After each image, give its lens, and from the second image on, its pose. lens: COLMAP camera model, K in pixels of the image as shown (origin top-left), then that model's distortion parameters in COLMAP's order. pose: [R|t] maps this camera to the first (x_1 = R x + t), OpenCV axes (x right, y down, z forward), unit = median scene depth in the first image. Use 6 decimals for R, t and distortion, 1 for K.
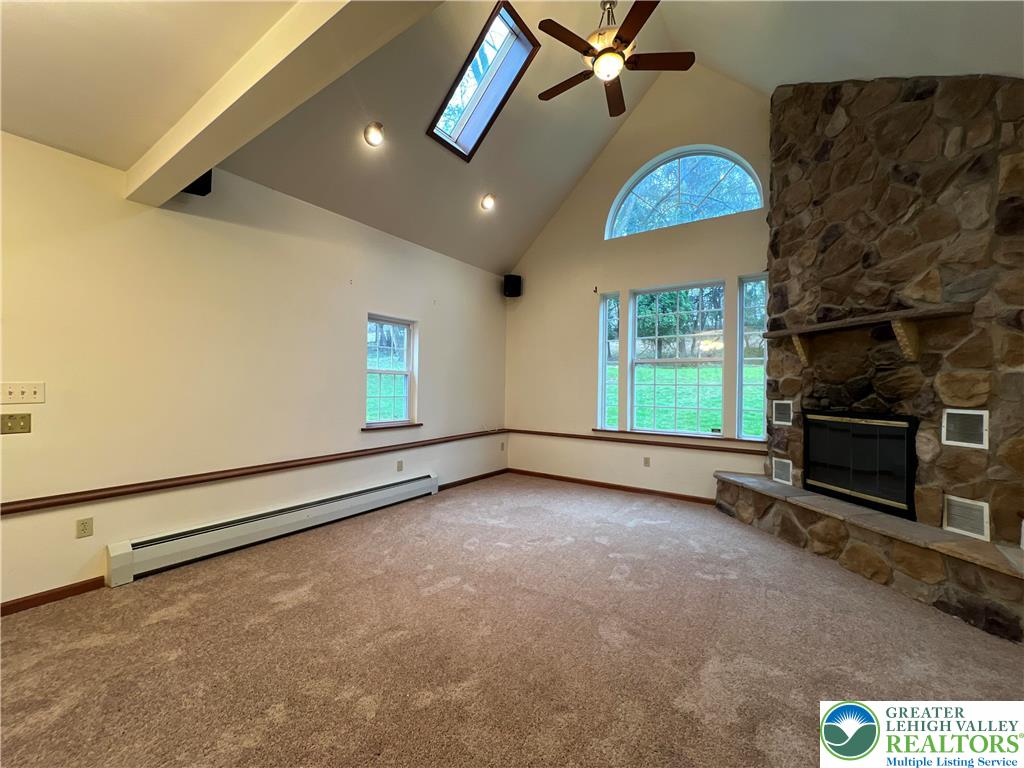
lens RADIAL K [[409.2, 0, 513.6], [0, 409.2, 385.3], [0, 0, 1]] dist [-0.001628, -0.001087]
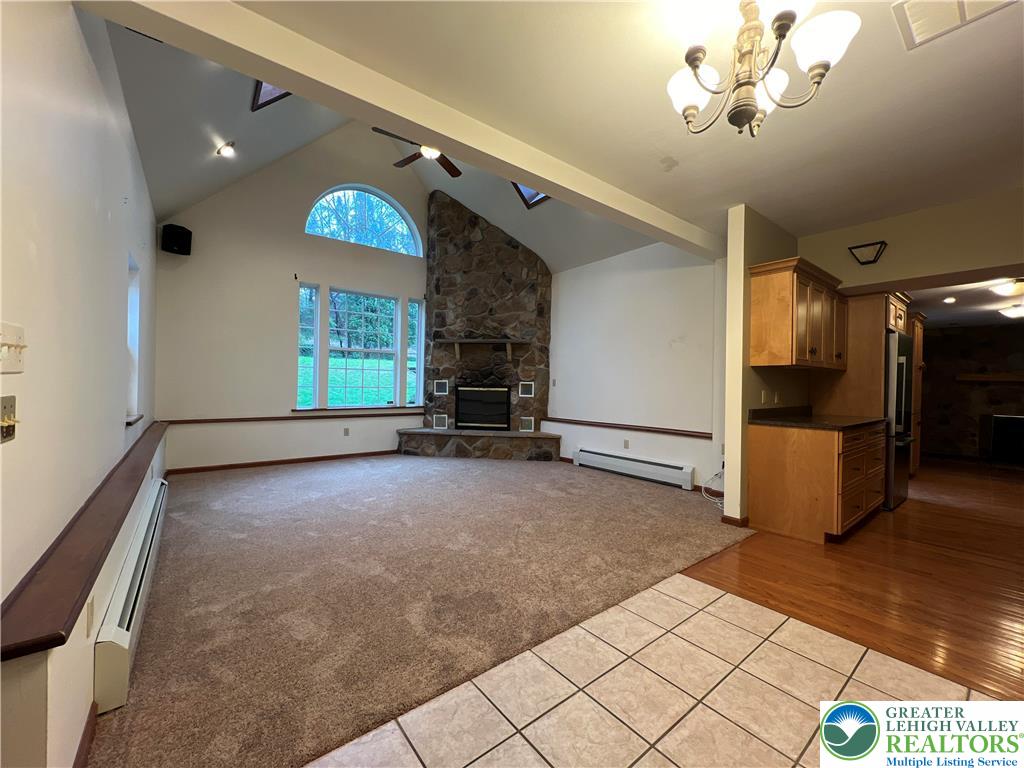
lens RADIAL K [[412.2, 0, 505.9], [0, 412.2, 385.3], [0, 0, 1]] dist [-0.002671, 0.000444]
pose [[0.312846, -0.013376, 0.949710, -1.021804], [-0.016089, 0.999683, 0.019380, 0.024484], [-0.949668, -0.021343, 0.312532, 0.245046]]
